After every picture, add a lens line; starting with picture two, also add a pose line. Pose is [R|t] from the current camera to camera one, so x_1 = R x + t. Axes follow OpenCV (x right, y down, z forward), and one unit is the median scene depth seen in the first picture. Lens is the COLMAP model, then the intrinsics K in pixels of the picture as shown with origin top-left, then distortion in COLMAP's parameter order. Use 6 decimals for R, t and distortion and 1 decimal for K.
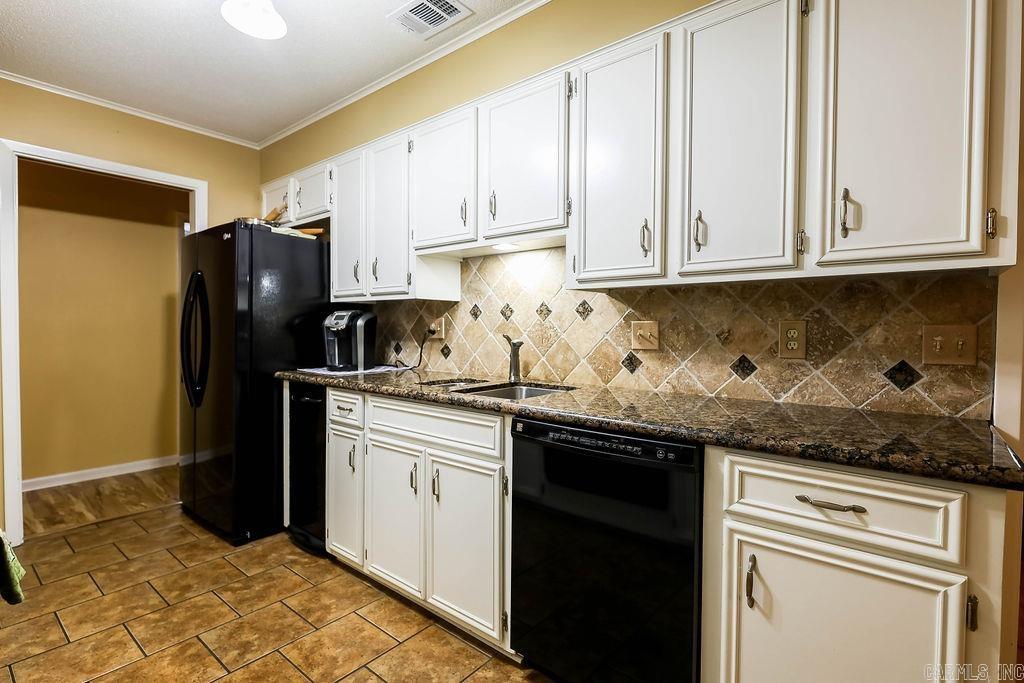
lens RADIAL K [[485.9, 0, 519.8], [0, 485.9, 337.9], [0, 0, 1]] dist [0.003423, -0.003212]
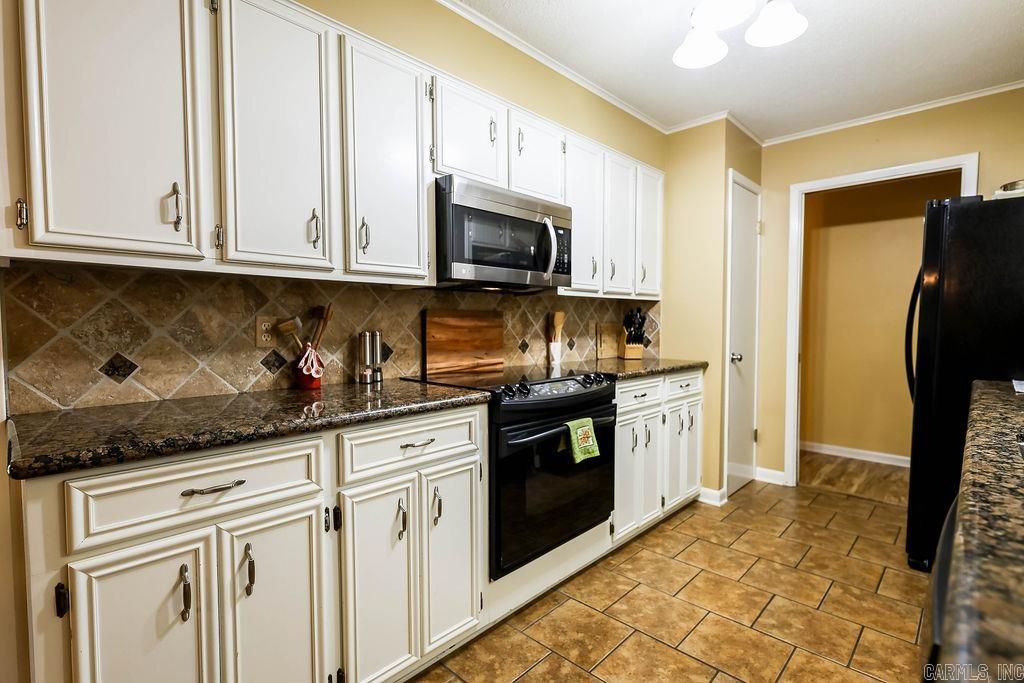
lens RADIAL K [[485.9, 0, 514.3], [0, 485.9, 345.2], [0, 0, 1]] dist [0.003423, -0.003212]
pose [[-0.077201, 0.041310, -0.996159, 0.433820], [-0.020493, 0.998864, 0.043010, -0.003822], [0.996805, 0.023735, -0.076267, 0.415853]]
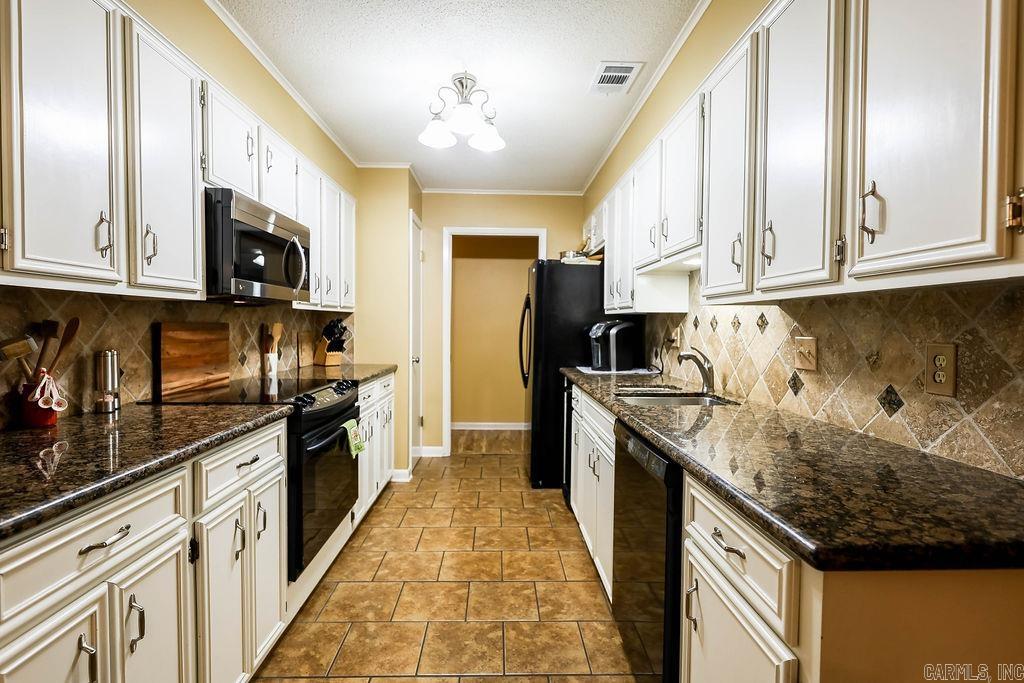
lens RADIAL K [[485.9, 0, 514.5], [0, 485.9, 338.7], [0, 0, 1]] dist [0.003423, -0.003212]
pose [[0.657537, 0.024321, -0.753029, 0.548870], [-0.023801, 0.999651, 0.011503, -0.028462], [0.753046, 0.010360, 0.657886, 0.028782]]
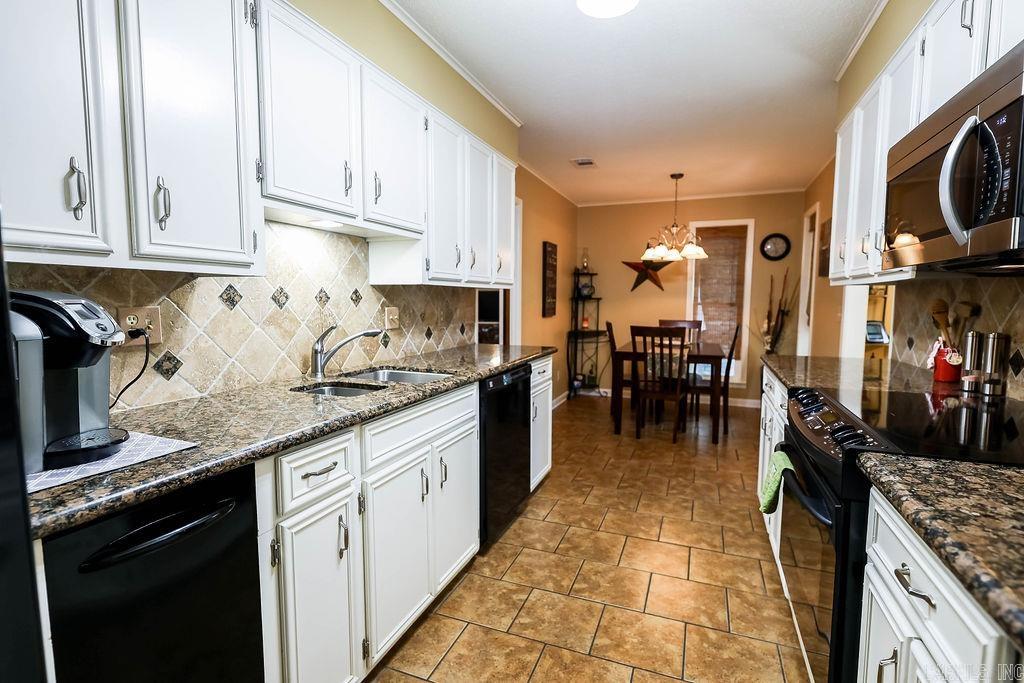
lens RADIAL K [[485.9, 0, 507.6], [0, 485.9, 339.9], [0, 0, 1]] dist [0.003423, -0.003212]
pose [[-0.297155, -0.083847, 0.951141, -1.056578], [0.020059, 0.995369, 0.094012, -0.062073], [-0.954619, 0.047015, -0.294097, 1.049139]]
